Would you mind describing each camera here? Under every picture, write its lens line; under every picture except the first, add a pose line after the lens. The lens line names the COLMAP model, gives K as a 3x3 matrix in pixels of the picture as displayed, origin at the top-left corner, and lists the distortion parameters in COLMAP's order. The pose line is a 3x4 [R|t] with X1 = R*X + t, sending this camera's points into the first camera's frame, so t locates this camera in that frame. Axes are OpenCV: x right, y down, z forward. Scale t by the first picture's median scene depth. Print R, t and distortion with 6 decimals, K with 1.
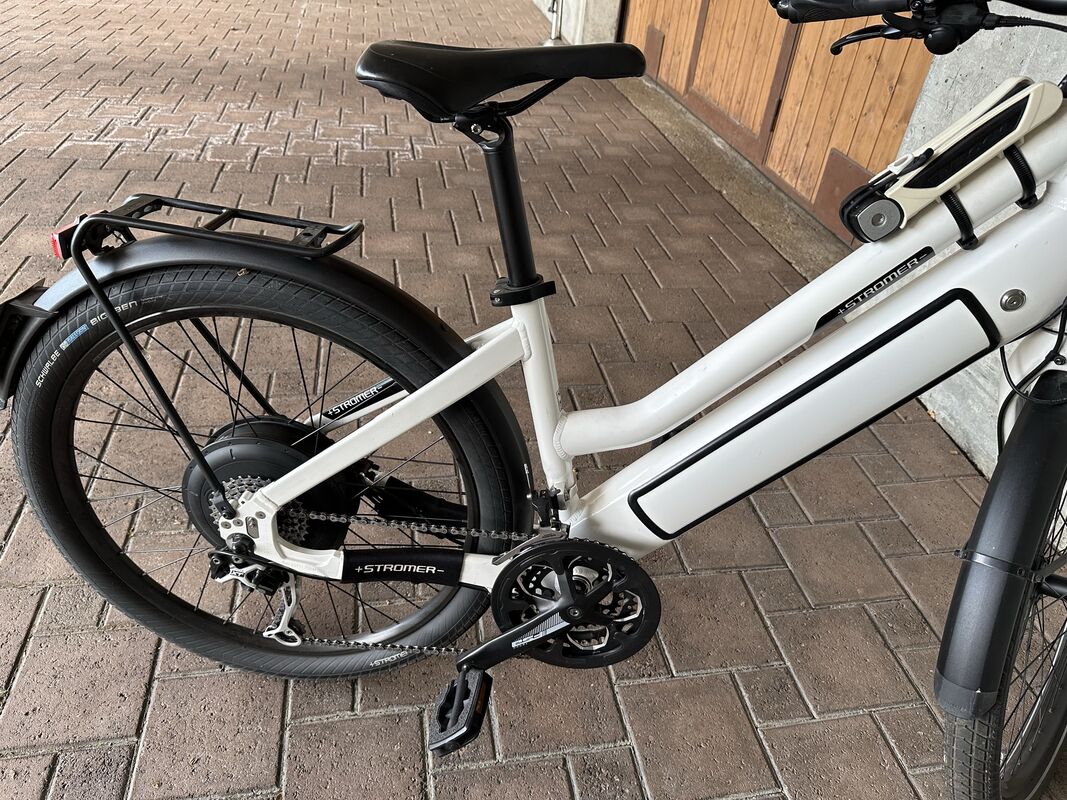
lens RADIAL K [[771.2, 0, 537.7], [0, 771.2, 406.8], [0, 0, 1]] dist [0.016544, -0.018676]
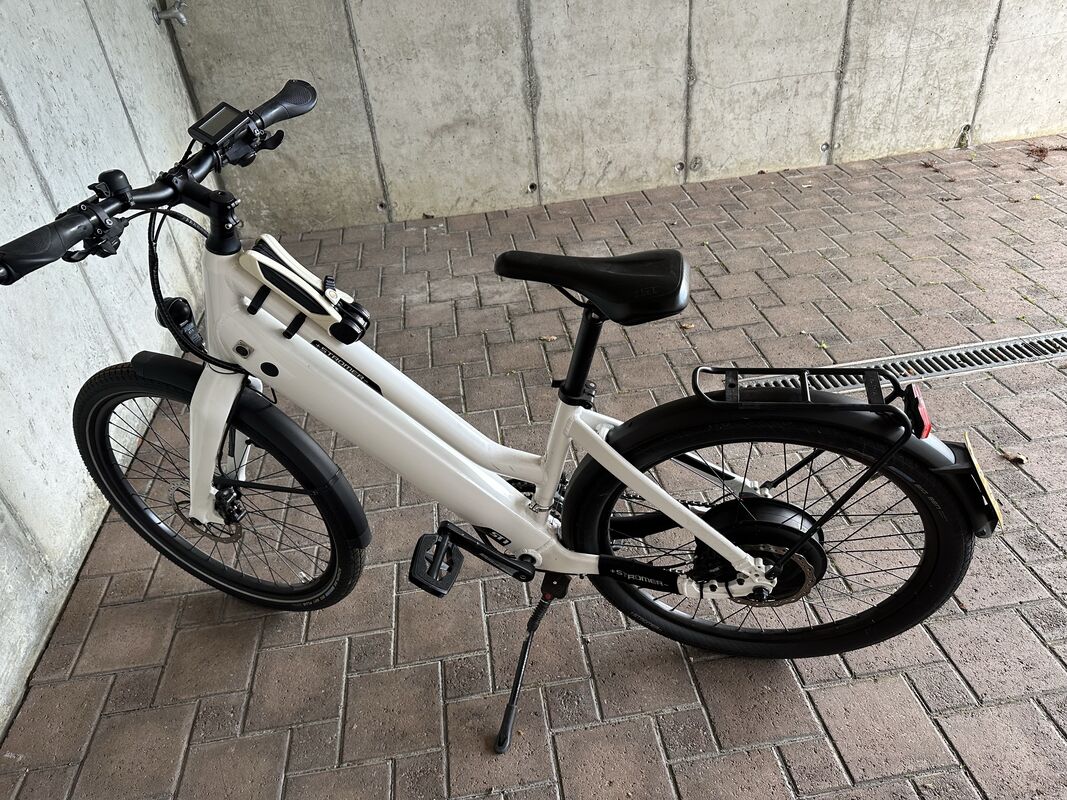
lens RADIAL K [[771.2, 0, 536.4], [0, 771.2, 389.4], [0, 0, 1]] dist [0.016544, -0.018676]
pose [[-0.998907, -0.032843, 0.033267, -0.013017], [0.019984, 0.343317, 0.939007, -1.057289], [-0.042261, 0.938645, -0.342285, 1.040402]]
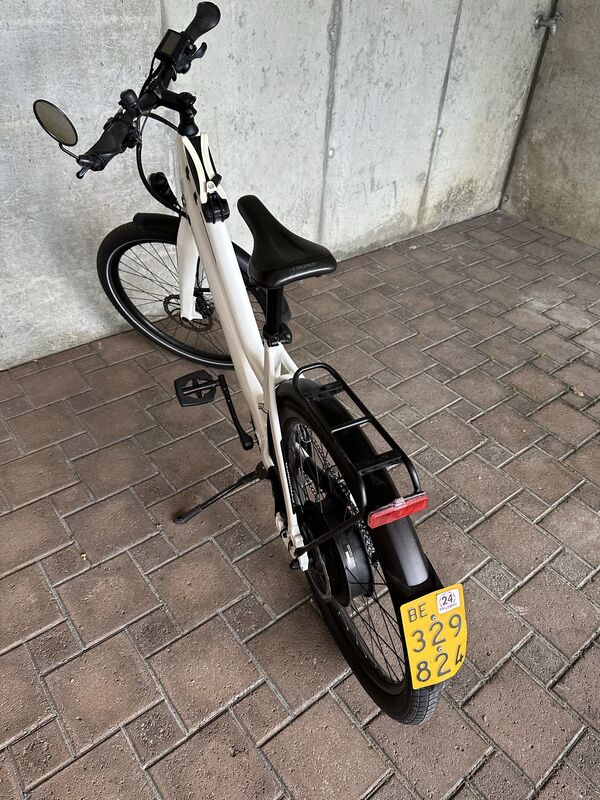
lens RADIAL K [[578.2, 0, 293.4], [0, 578.2, 397.6], [0, 0, 1]] dist [0.016544, -0.018676]
pose [[-0.451884, -0.636889, 0.624639, -0.714525], [0.451780, 0.440388, 0.775857, -0.800314], [-0.769218, 0.632797, 0.088729, 0.665801]]
